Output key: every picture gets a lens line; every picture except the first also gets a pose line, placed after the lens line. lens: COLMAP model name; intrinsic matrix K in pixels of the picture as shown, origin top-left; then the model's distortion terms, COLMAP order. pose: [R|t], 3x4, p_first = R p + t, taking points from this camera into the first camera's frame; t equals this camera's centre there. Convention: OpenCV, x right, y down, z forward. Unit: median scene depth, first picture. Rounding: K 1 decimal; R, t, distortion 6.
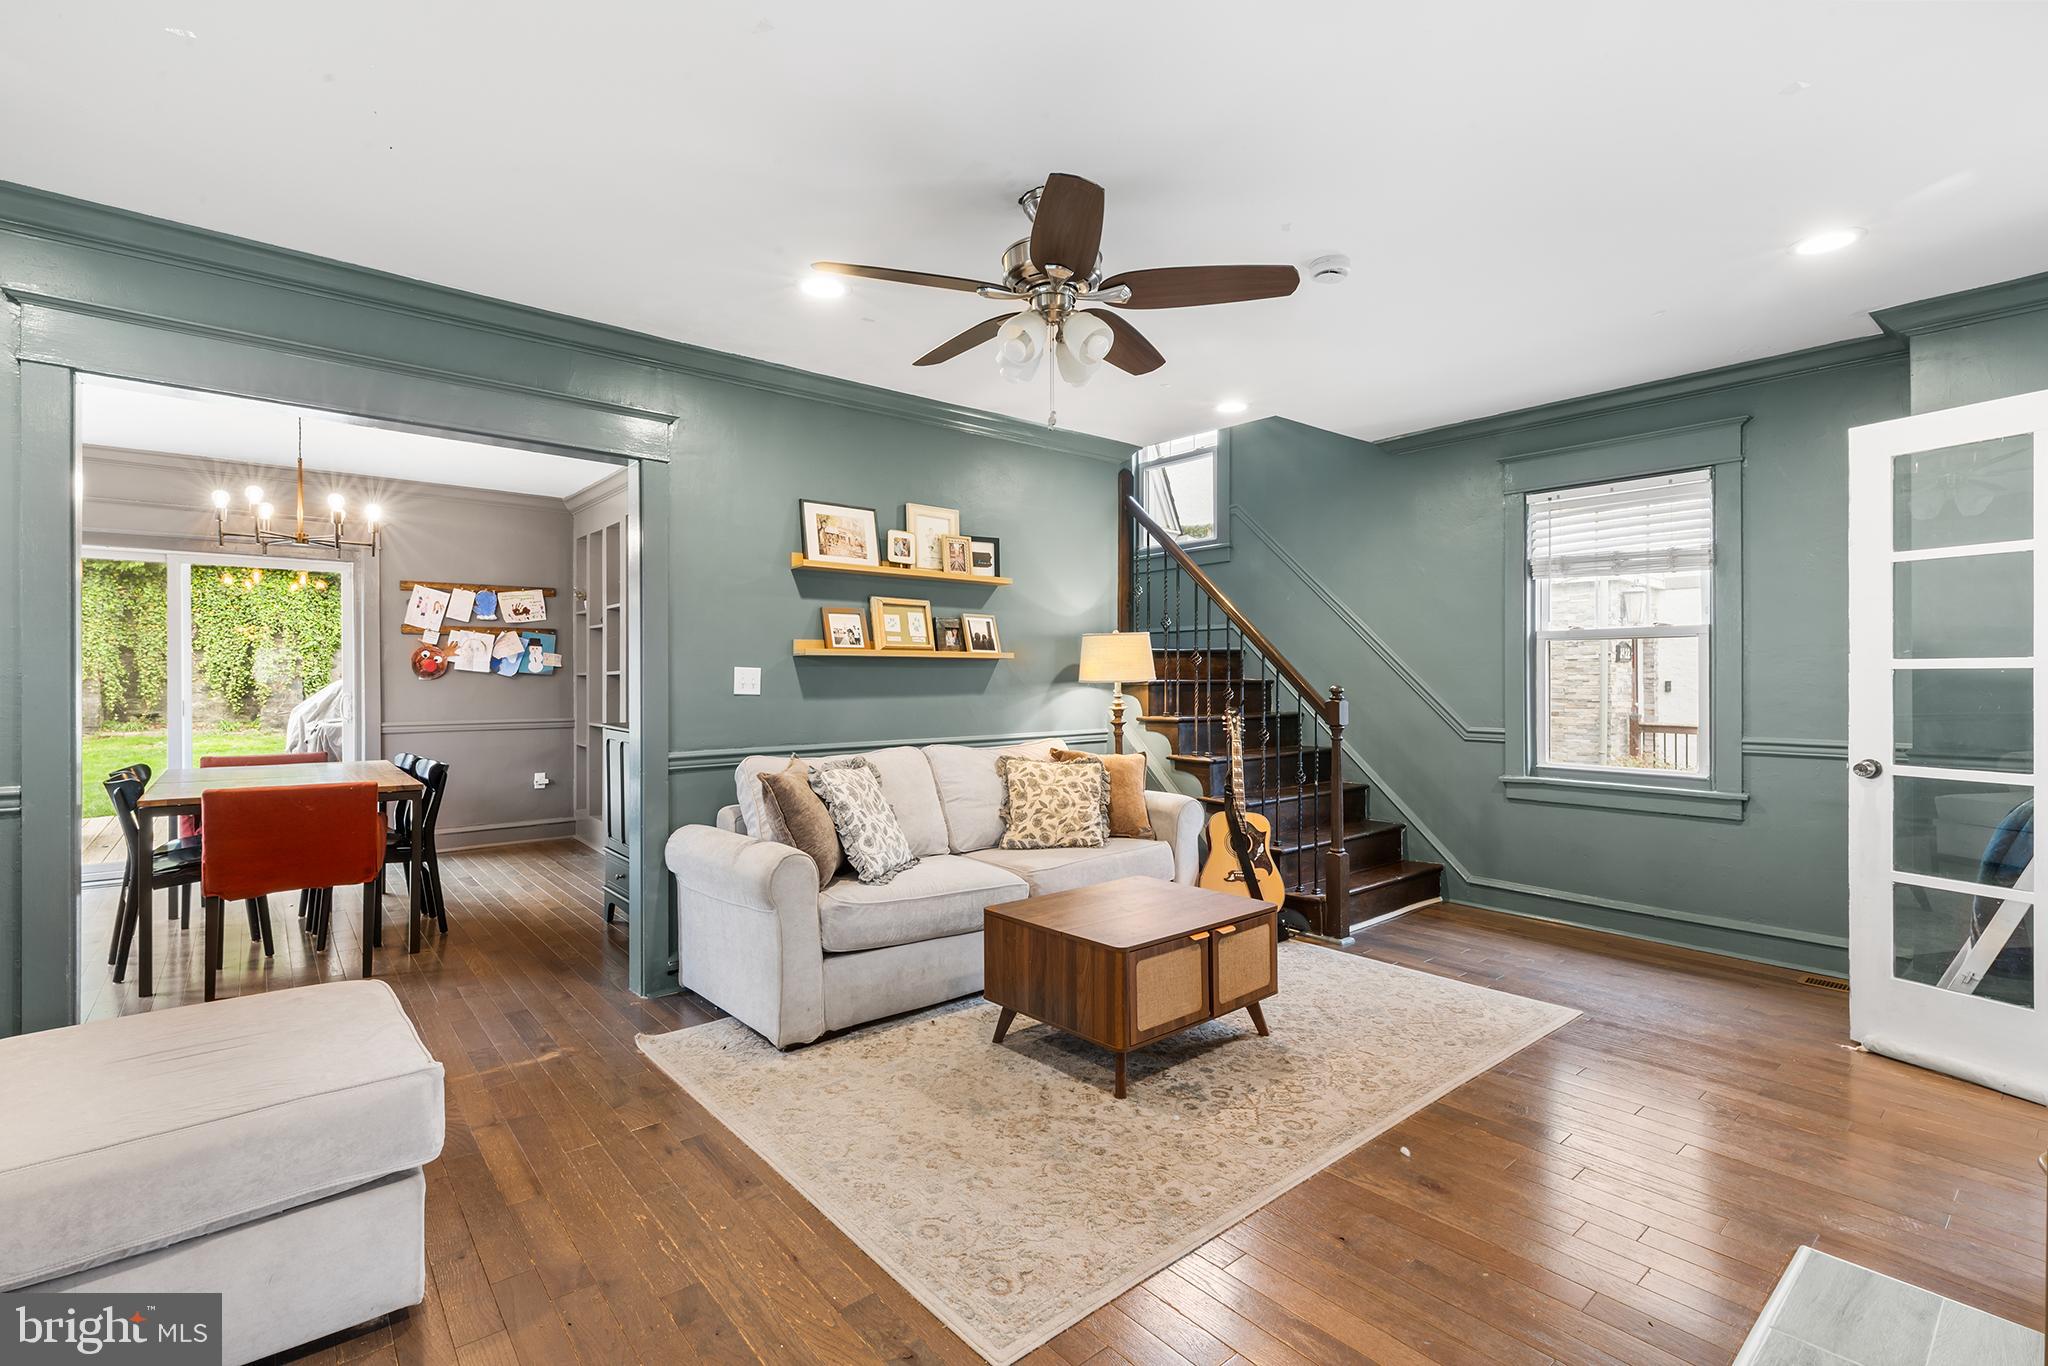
lens RADIAL K [[927.0, 0, 1036.8], [0, 927.0, 676.5], [0, 0, 1]] dist [0.002044, 0.000240]
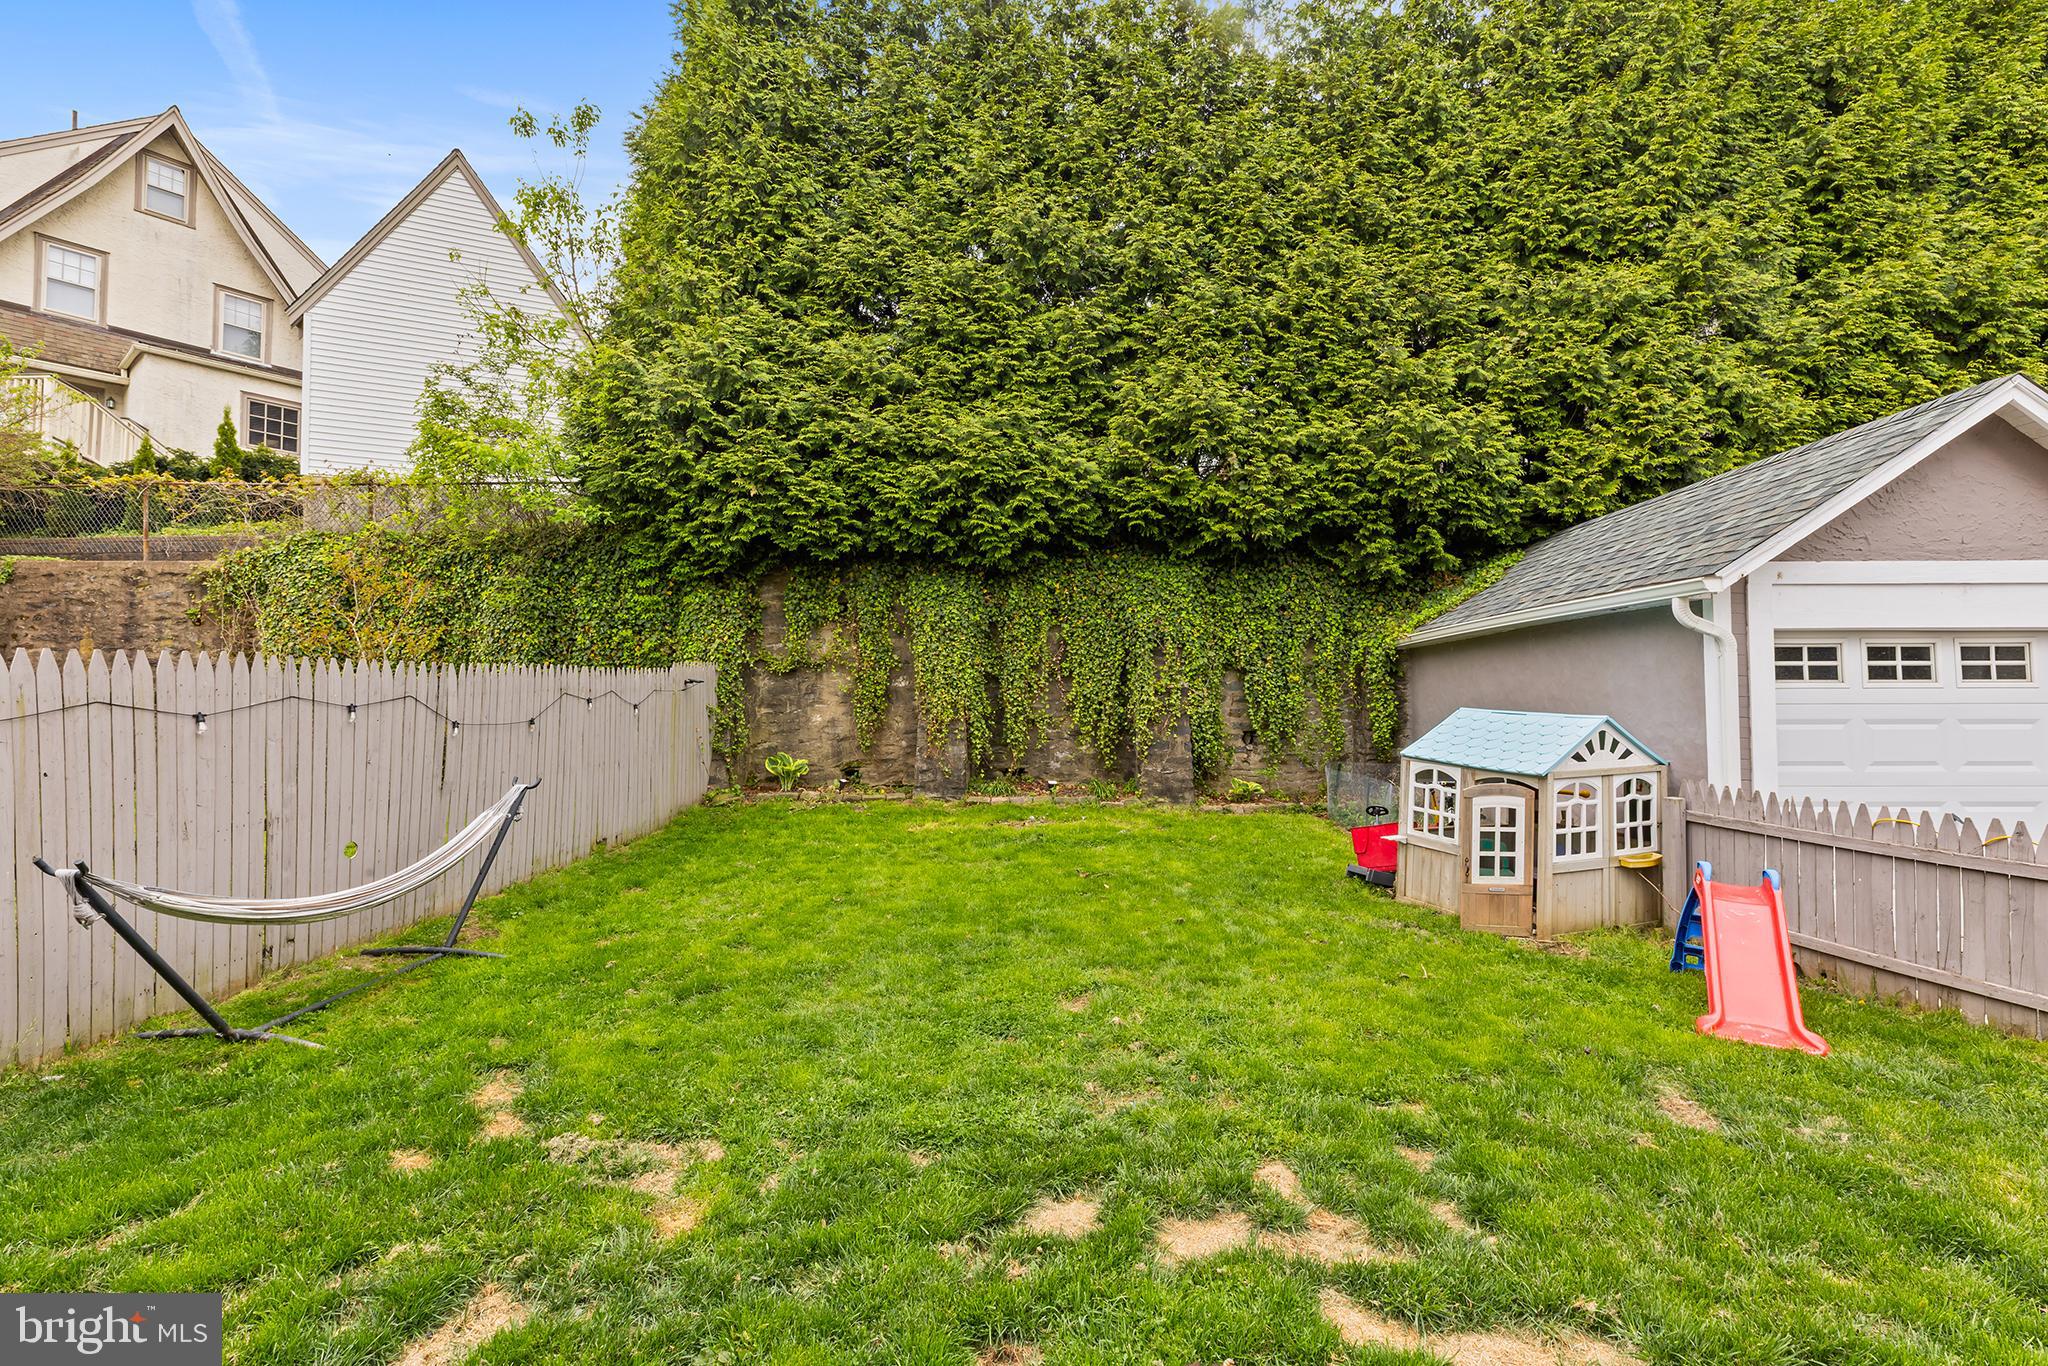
lens RADIAL K [[912.1, 0, 1023.8], [0, 912.1, 671.6], [0, 0, 1]] dist [0.003418, 0.000581]
pose [[0.743335, -0.037139, -0.667887, -1.087361], [0.006889, 0.998830, -0.047875, -0.000445], [0.668883, 0.030987, 0.742721, 1.092388]]
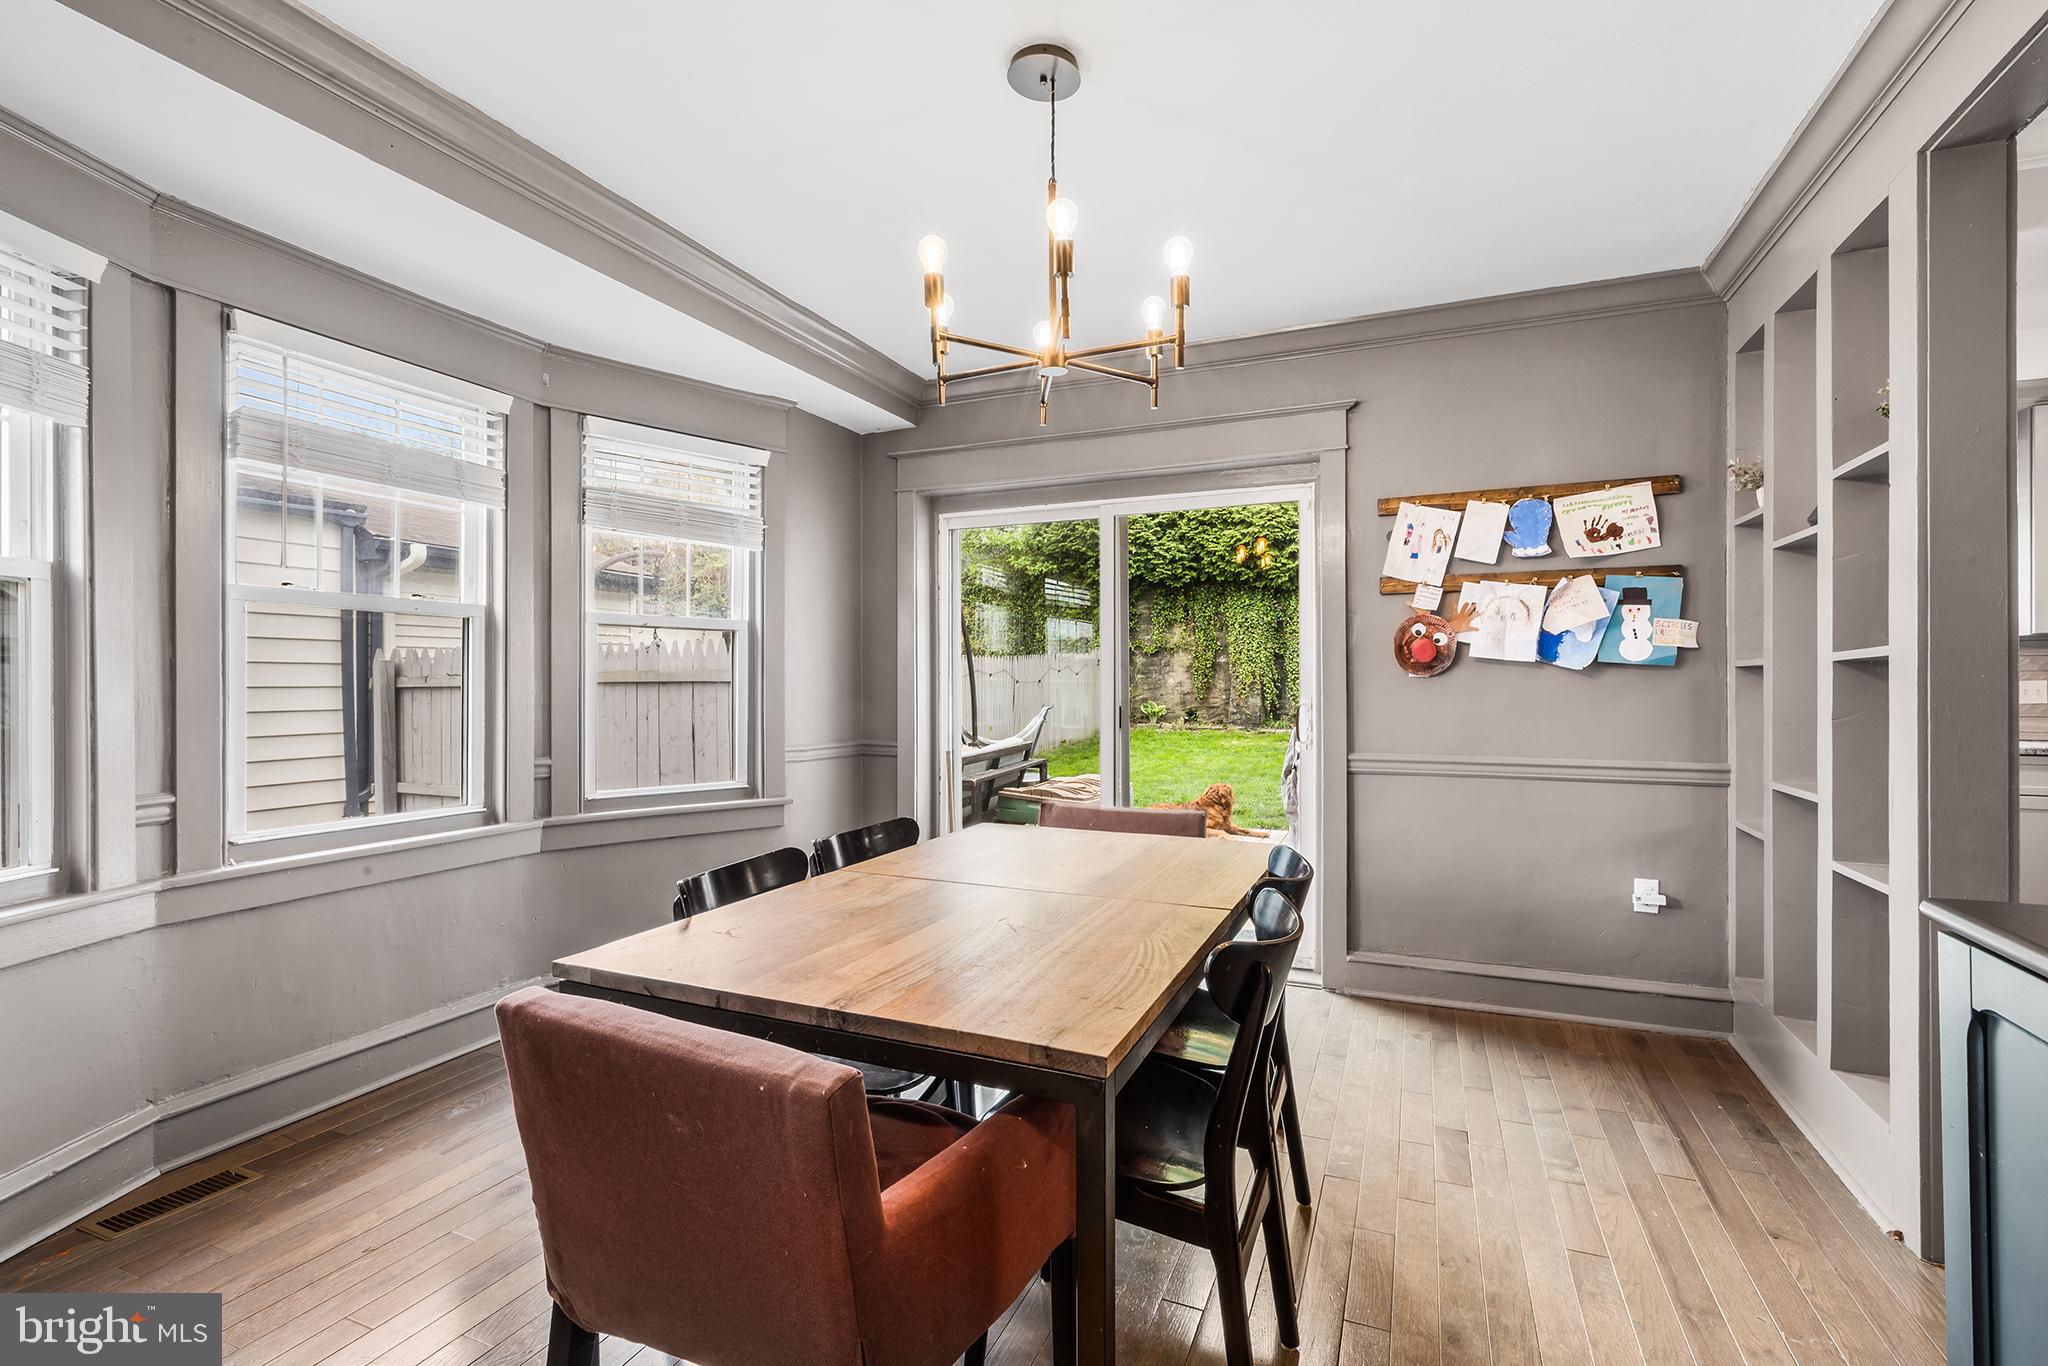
lens RADIAL K [[903.7, 0, 1032.6], [0, 903.7, 683.6], [0, 0, 1]] dist [0.002010, 0.000280]
pose [[0.441706, 0.000597, -0.897160, -0.269484], [0.001070, 0.999999, 0.001192, 0.006118], [0.897159, -0.001486, 0.441705, 0.533261]]
